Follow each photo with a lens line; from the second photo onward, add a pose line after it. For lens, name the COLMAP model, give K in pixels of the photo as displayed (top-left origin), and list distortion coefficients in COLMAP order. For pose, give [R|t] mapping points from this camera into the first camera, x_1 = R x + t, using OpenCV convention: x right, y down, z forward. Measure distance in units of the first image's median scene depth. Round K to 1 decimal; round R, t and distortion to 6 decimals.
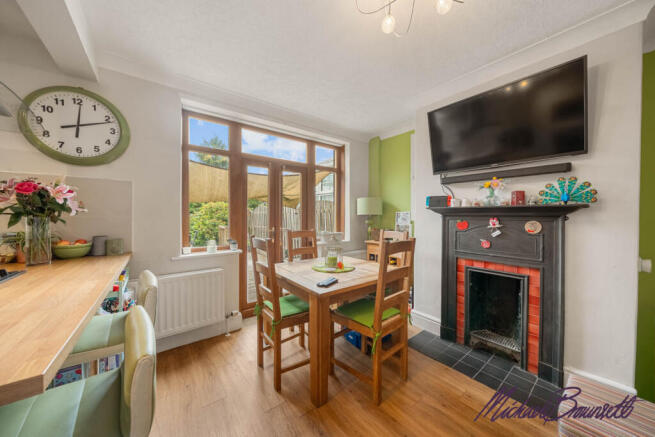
lens RADIAL K [[229.6, 0, 327.1], [0, 229.6, 215.0], [0, 0, 1]] dist [-0.001942, -0.000091]
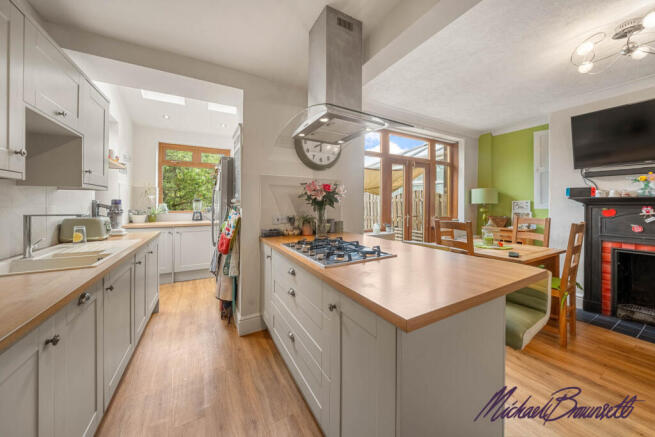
lens RADIAL K [[233.7, 0, 330.4], [0, 233.7, 202.4], [0, 0, 1]] dist [-0.000123, 0.000143]
pose [[0.990324, -0.002225, -0.138755, -0.634425], [0.001527, 0.999986, -0.005131, -0.003374], [0.138764, 0.004869, 0.990313, -0.364677]]
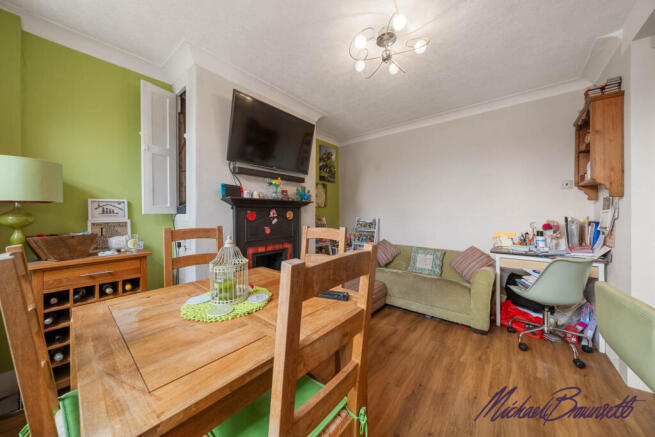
lens RADIAL K [[229.6, 0, 327.1], [0, 229.6, 215.0], [0, 0, 1]] dist [-0.001942, -0.000091]
pose [[-0.206248, -0.009111, 0.978457, -0.521568], [0.003360, 0.999944, 0.010019, 0.030366], [-0.978494, 0.005354, -0.206206, 0.859446]]
